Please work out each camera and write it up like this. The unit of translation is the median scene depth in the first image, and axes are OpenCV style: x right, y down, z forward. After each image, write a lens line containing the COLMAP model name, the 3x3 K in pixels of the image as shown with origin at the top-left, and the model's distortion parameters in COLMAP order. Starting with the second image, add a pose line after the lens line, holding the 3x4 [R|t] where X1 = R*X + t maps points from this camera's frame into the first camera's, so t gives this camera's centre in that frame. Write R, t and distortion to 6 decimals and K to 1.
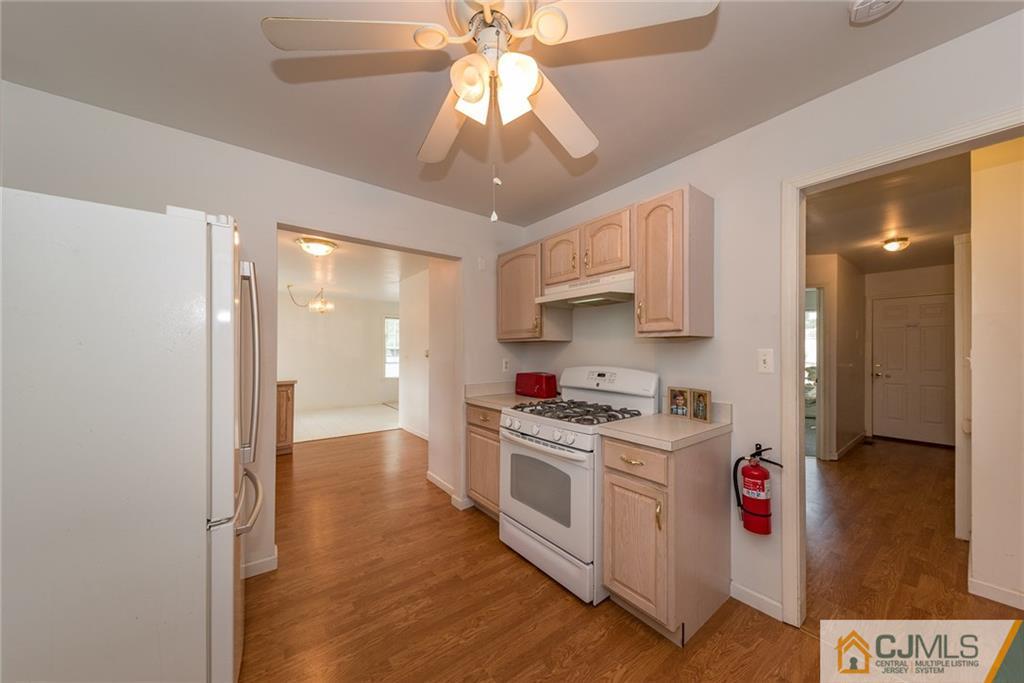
lens RADIAL K [[359.0, 0, 515.4], [0, 359.0, 349.0], [0, 0, 1]] dist [0.001264, -0.000119]
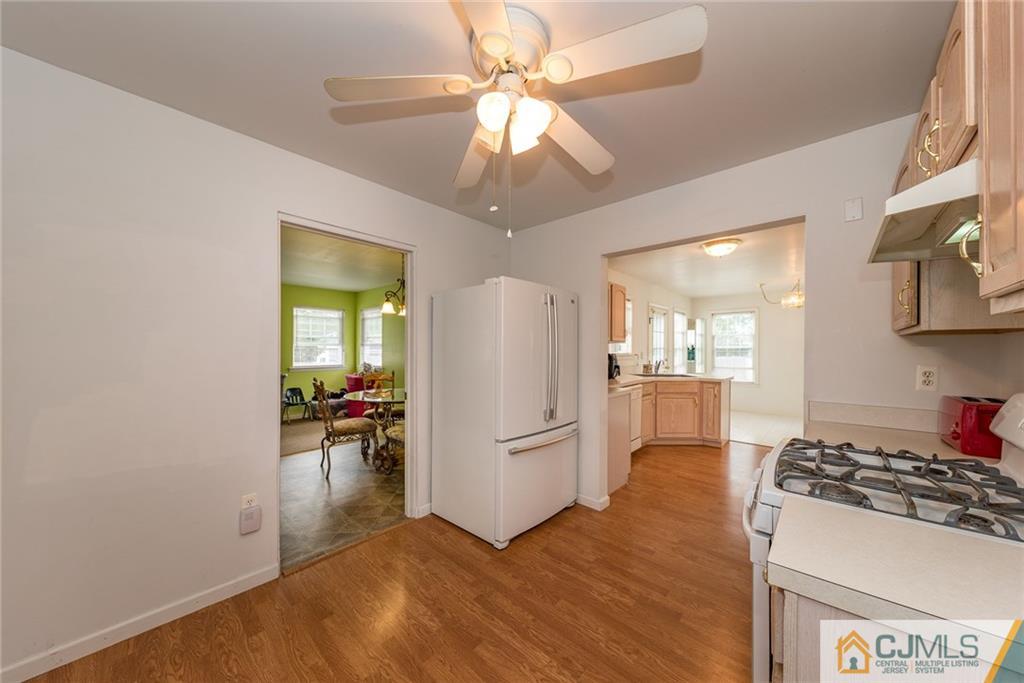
lens RADIAL K [[359.0, 0, 515.4], [0, 359.0, 349.0], [0, 0, 1]] dist [0.001264, -0.000119]
pose [[0.151795, -0.001273, -0.988411, 0.703046], [0.001002, 0.999999, -0.001134, 0.002390], [0.988411, -0.000818, 0.151797, 0.544836]]
